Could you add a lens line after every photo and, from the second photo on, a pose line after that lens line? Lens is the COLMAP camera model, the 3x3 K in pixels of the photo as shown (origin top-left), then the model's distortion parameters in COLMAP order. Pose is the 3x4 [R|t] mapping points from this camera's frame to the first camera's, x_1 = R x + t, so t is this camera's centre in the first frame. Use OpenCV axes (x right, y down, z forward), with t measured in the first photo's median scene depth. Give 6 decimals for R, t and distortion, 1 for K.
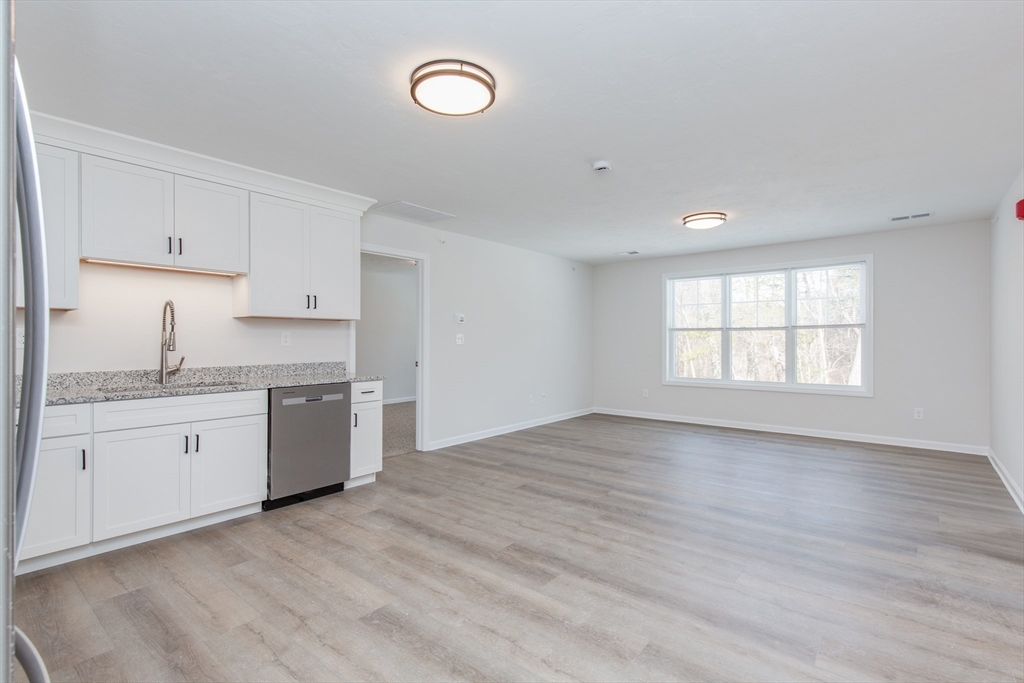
lens RADIAL K [[489.4, 0, 517.8], [0, 489.4, 335.0], [0, 0, 1]] dist [0.003134, -0.001766]
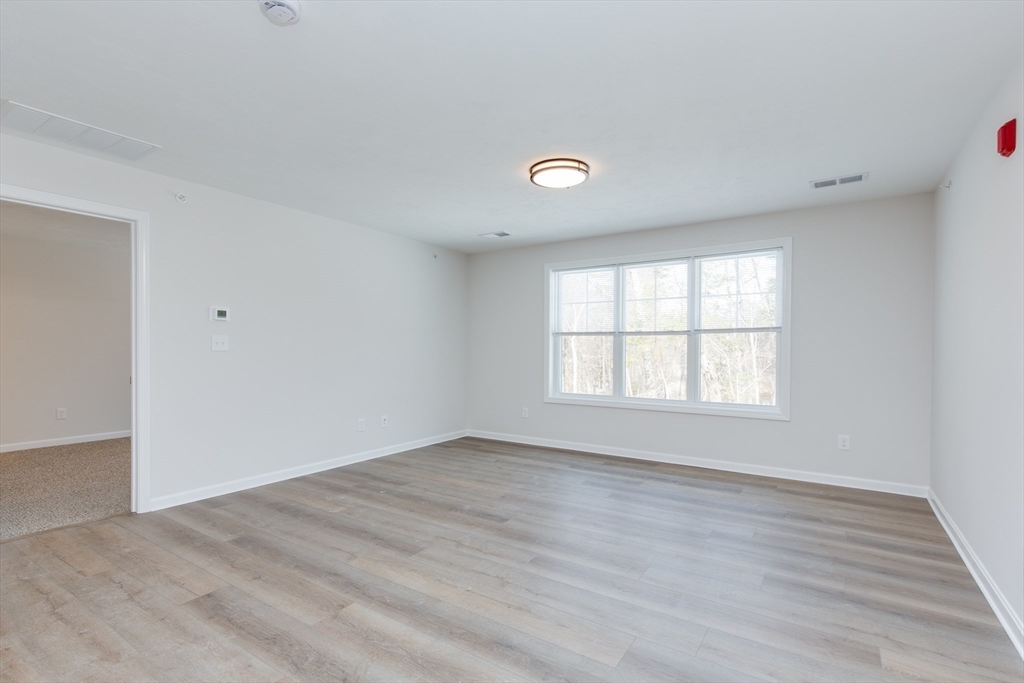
lens RADIAL K [[489.4, 0, 506.1], [0, 489.4, 348.1], [0, 0, 1]] dist [0.003134, -0.001766]
pose [[0.996325, 0.004859, 0.085519, 0.224730], [-0.005895, 0.999912, 0.011864, 0.004483], [-0.085453, -0.012325, 0.996266, 0.284098]]
